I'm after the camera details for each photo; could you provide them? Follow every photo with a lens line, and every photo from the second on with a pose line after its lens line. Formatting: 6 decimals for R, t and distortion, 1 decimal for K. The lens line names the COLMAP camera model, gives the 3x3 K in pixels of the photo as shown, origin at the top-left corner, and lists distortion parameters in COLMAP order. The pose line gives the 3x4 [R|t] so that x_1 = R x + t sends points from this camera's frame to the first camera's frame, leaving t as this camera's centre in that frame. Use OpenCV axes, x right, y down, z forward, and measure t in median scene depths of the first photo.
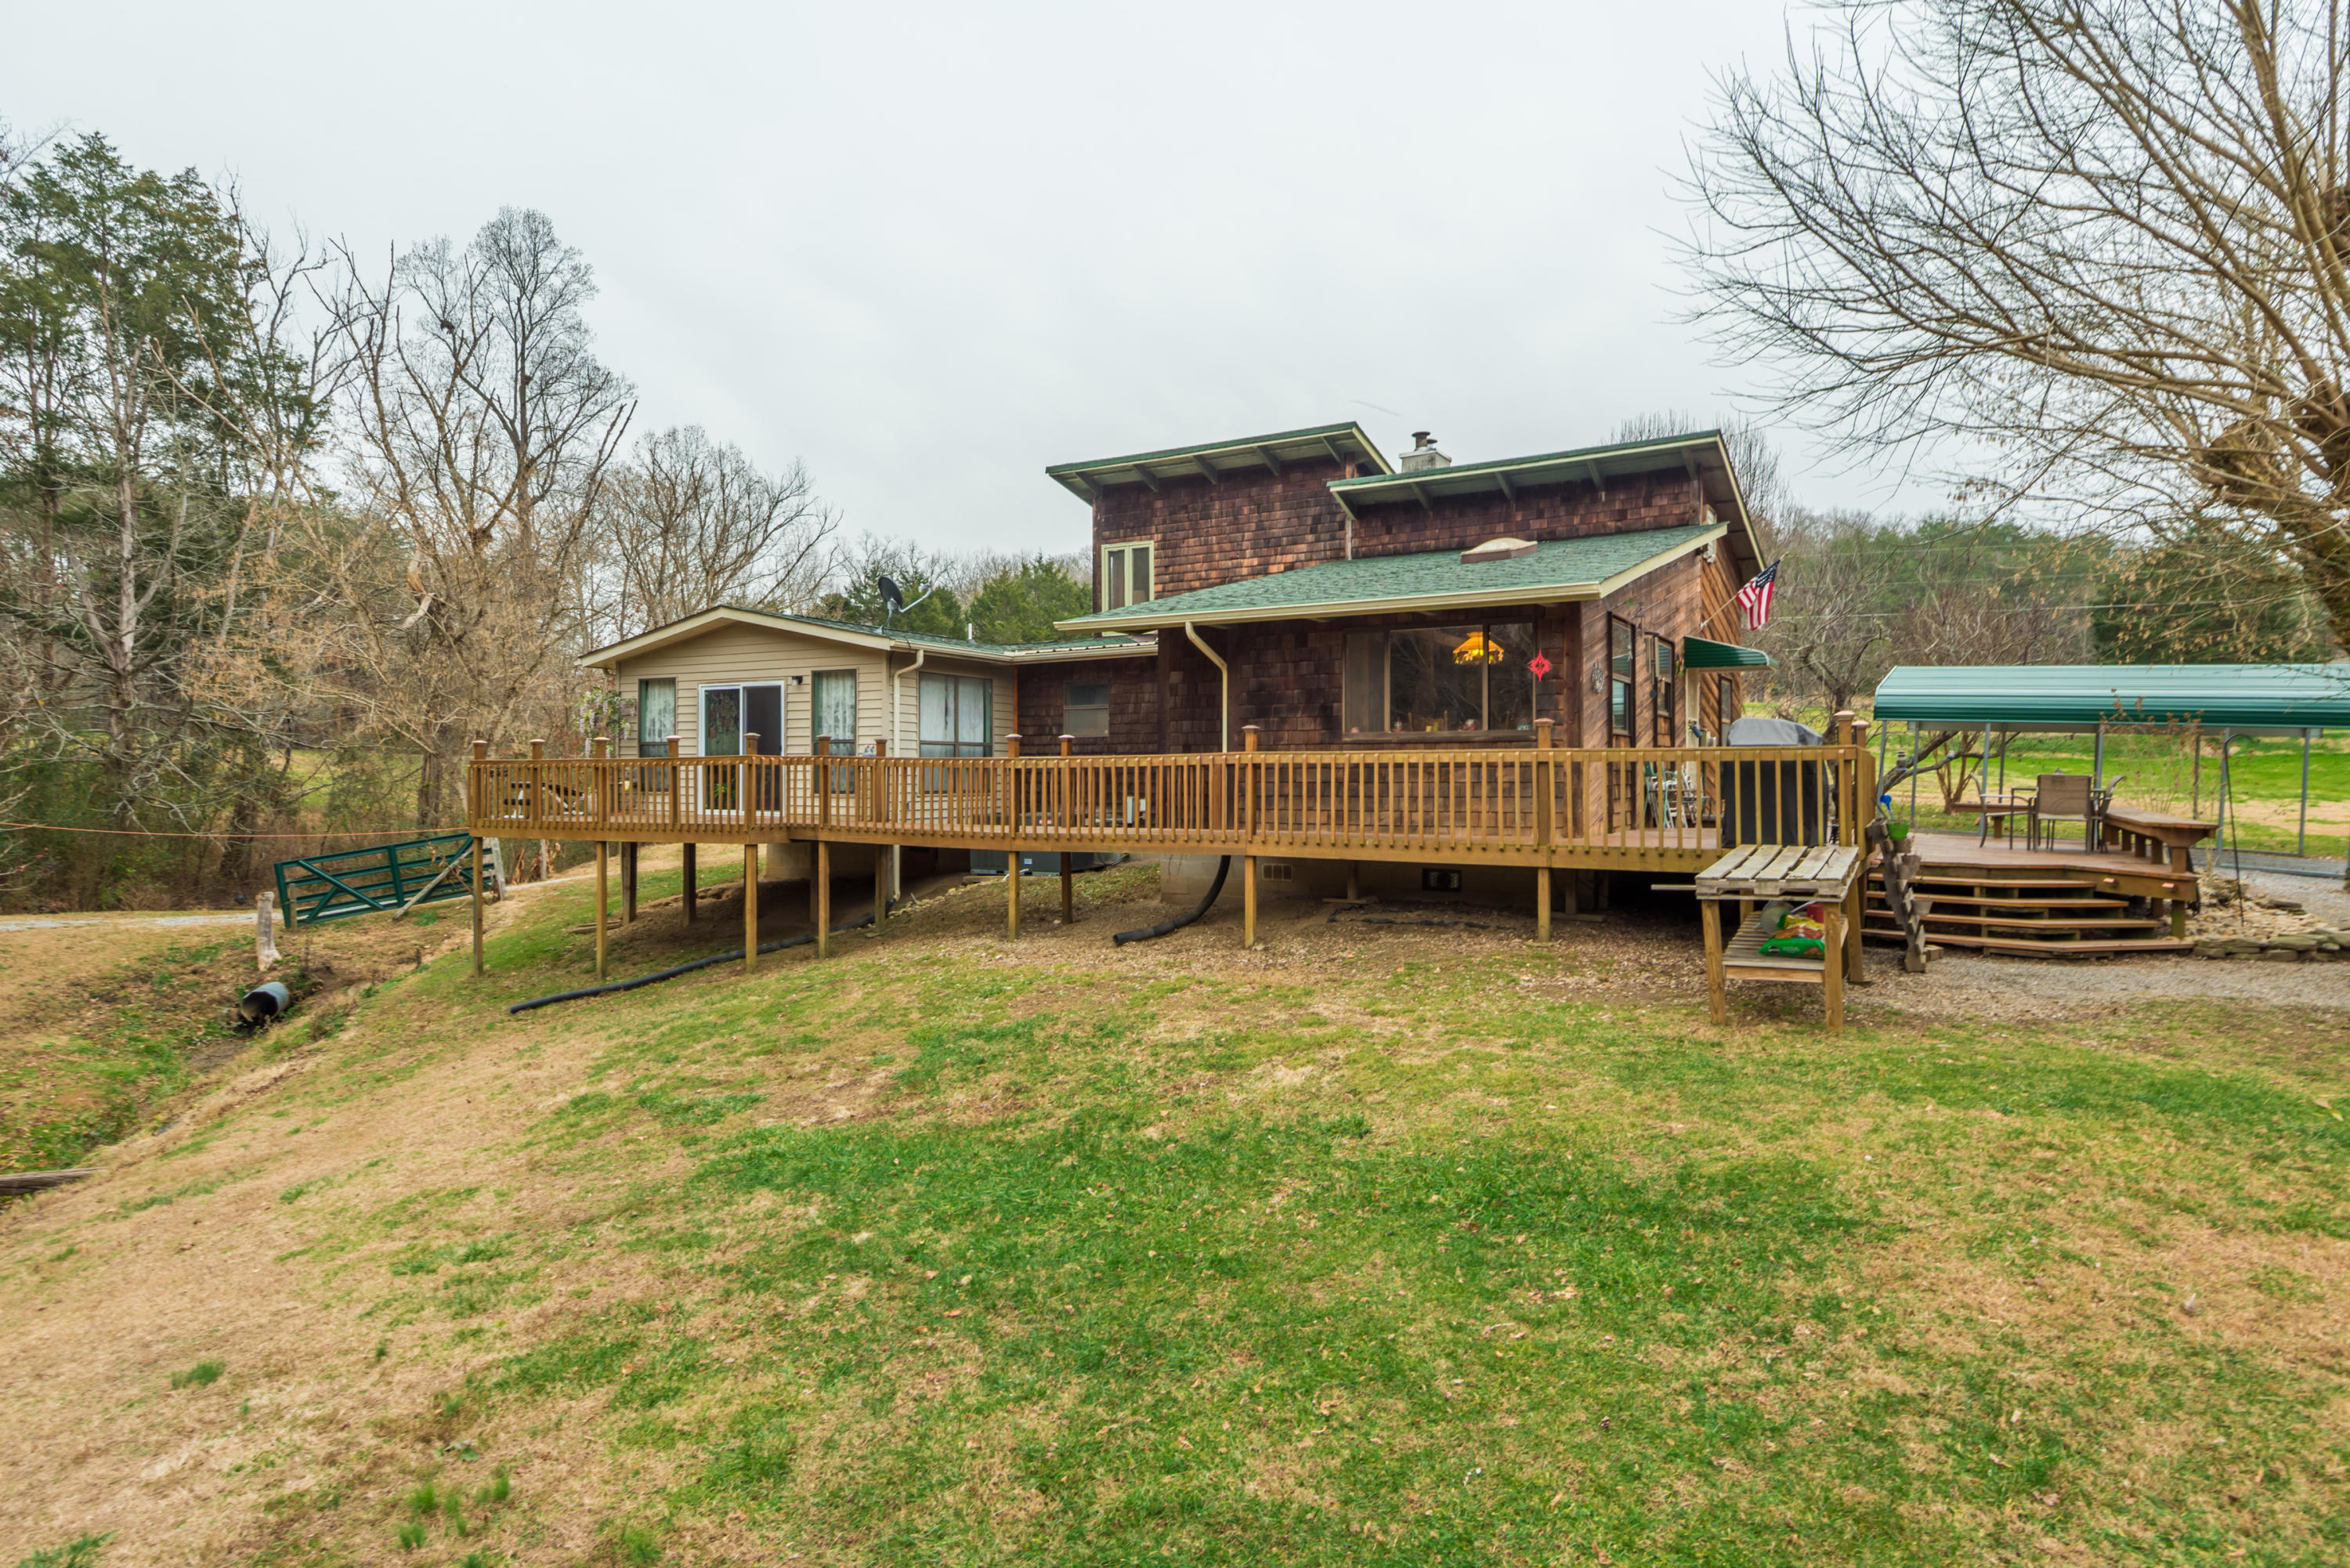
lens RADIAL K [[1301.6, 0, 1174.7], [0, 1301.6, 767.8], [0, 0, 1]] dist [0.045552, -0.029566]
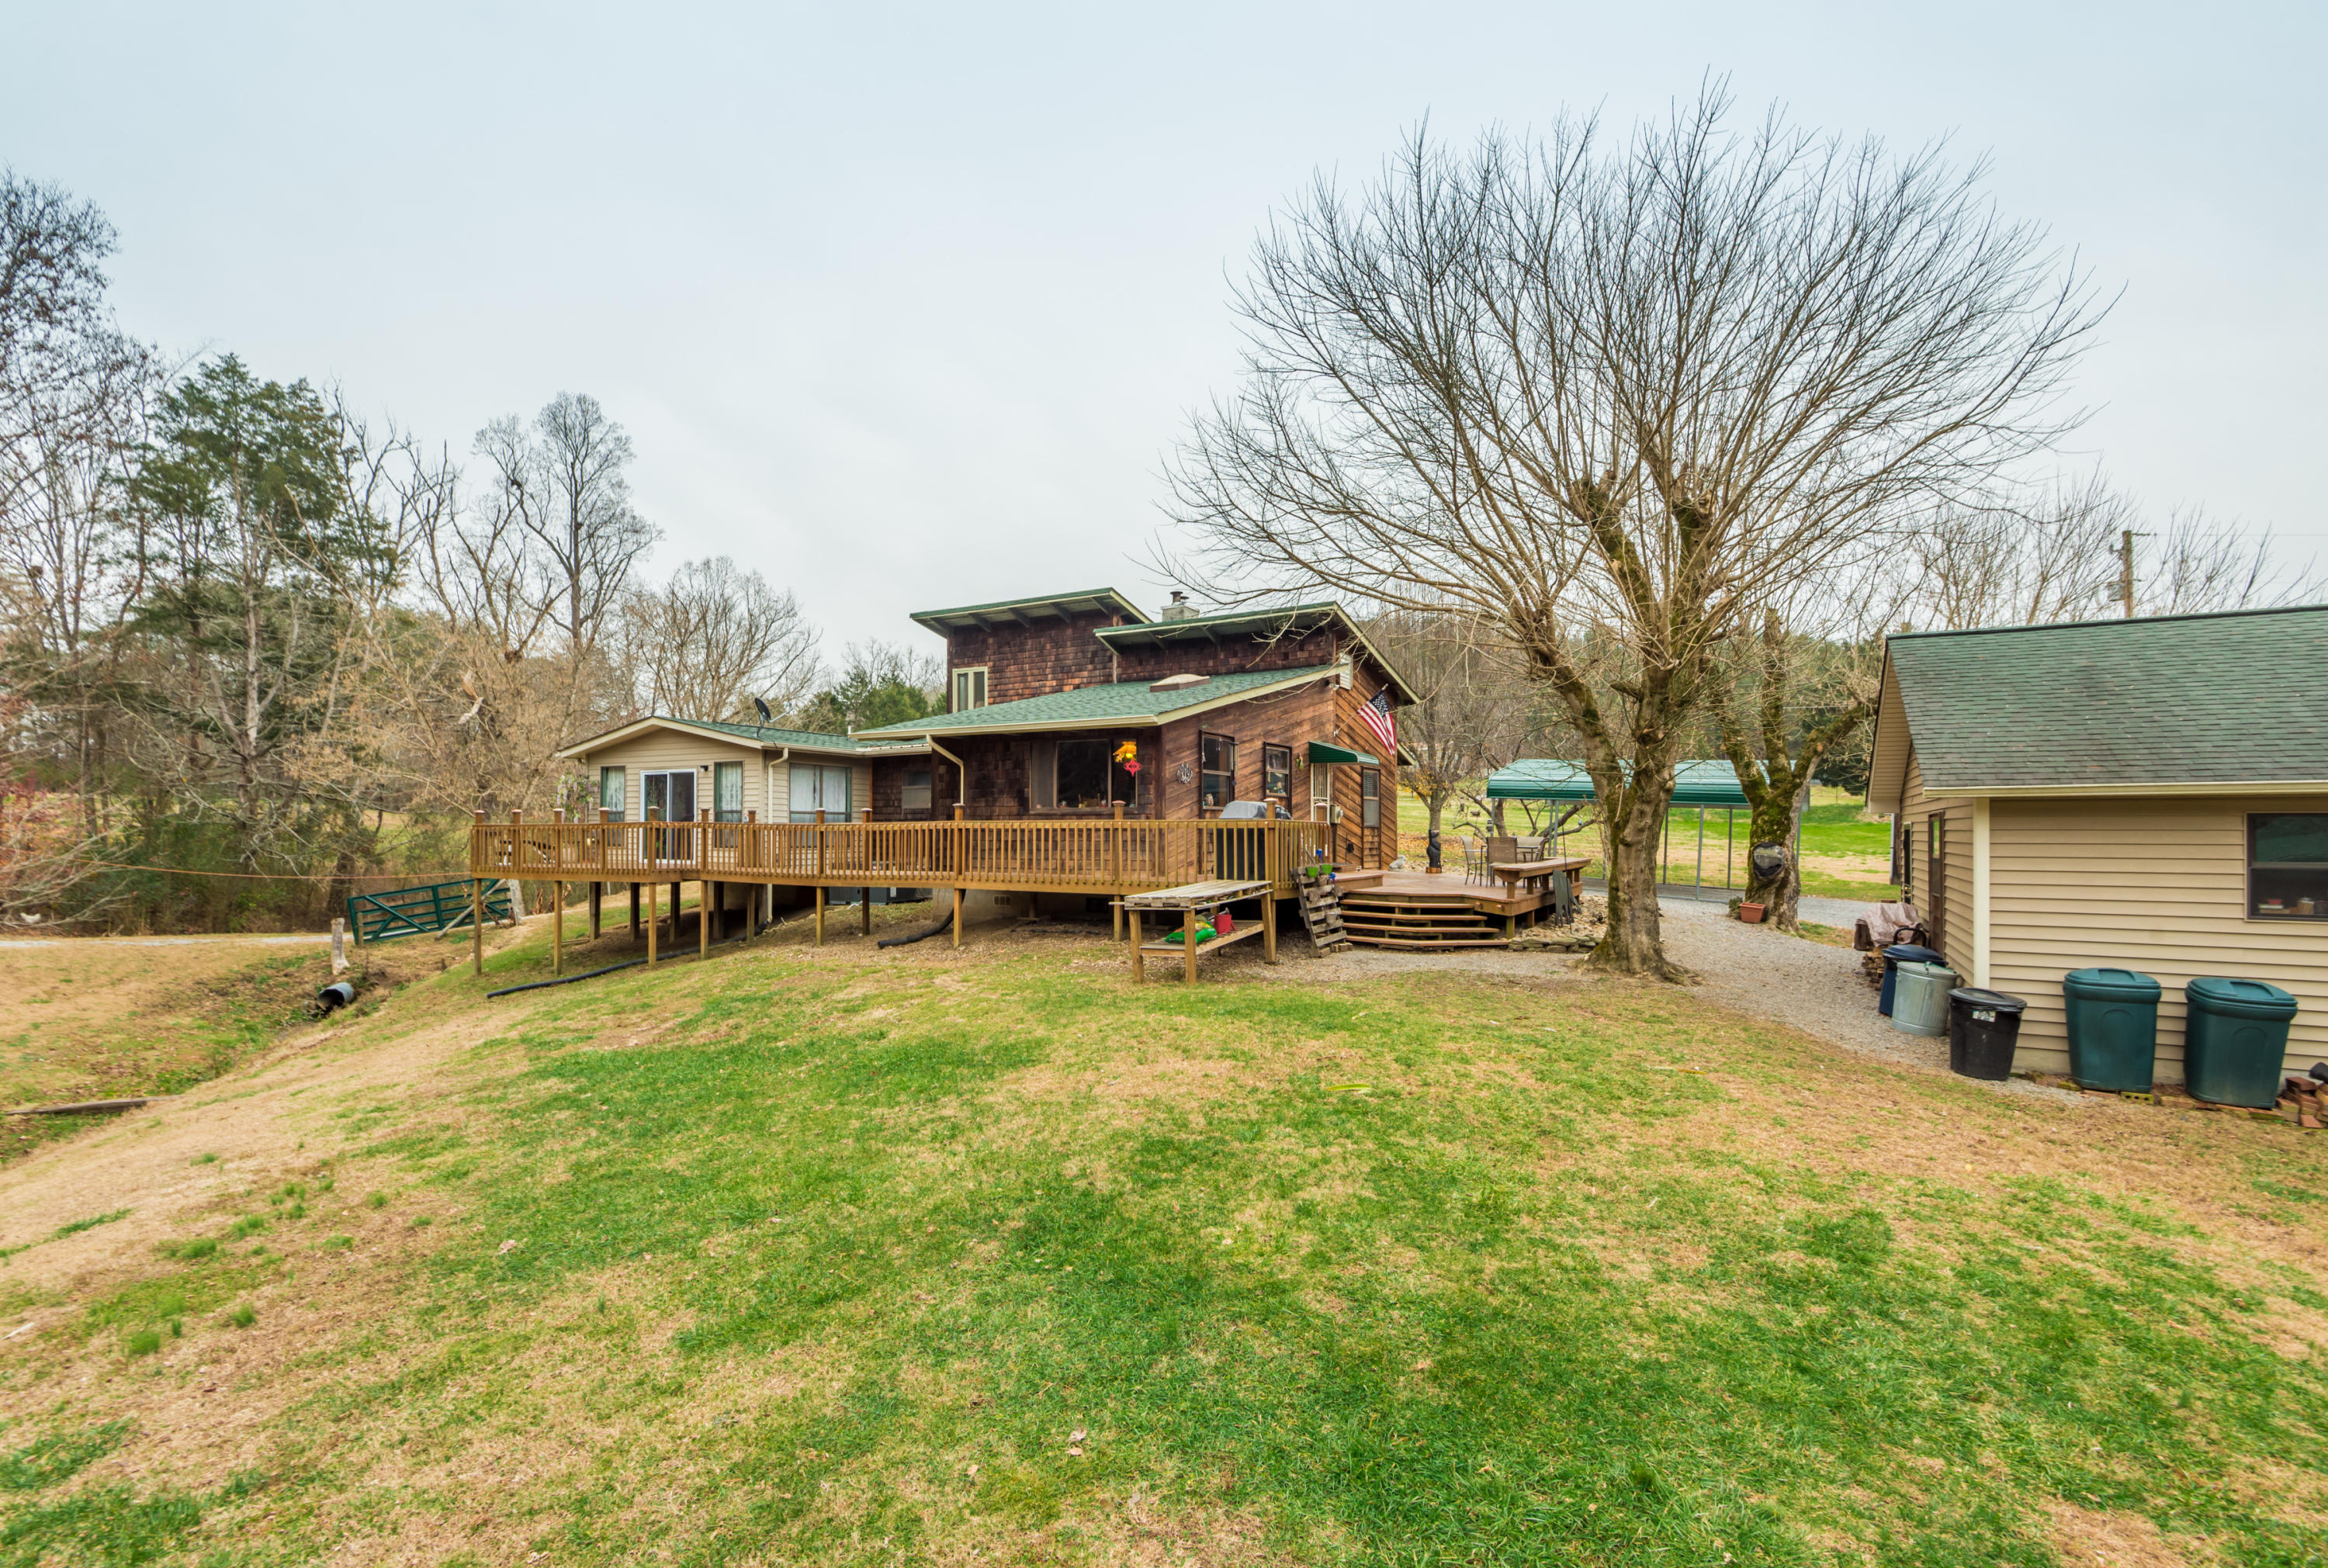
lens RADIAL K [[1079.0, 0, 1177.7], [0, 1079.0, 826.2], [0, 0, 1]] dist [0.037696, -0.027085]
pose [[0.999895, 0.001996, 0.014378, 0.182716], [-0.001969, 0.999996, -0.001888, -0.002544], [-0.014381, 0.001859, 0.999895, -0.166837]]
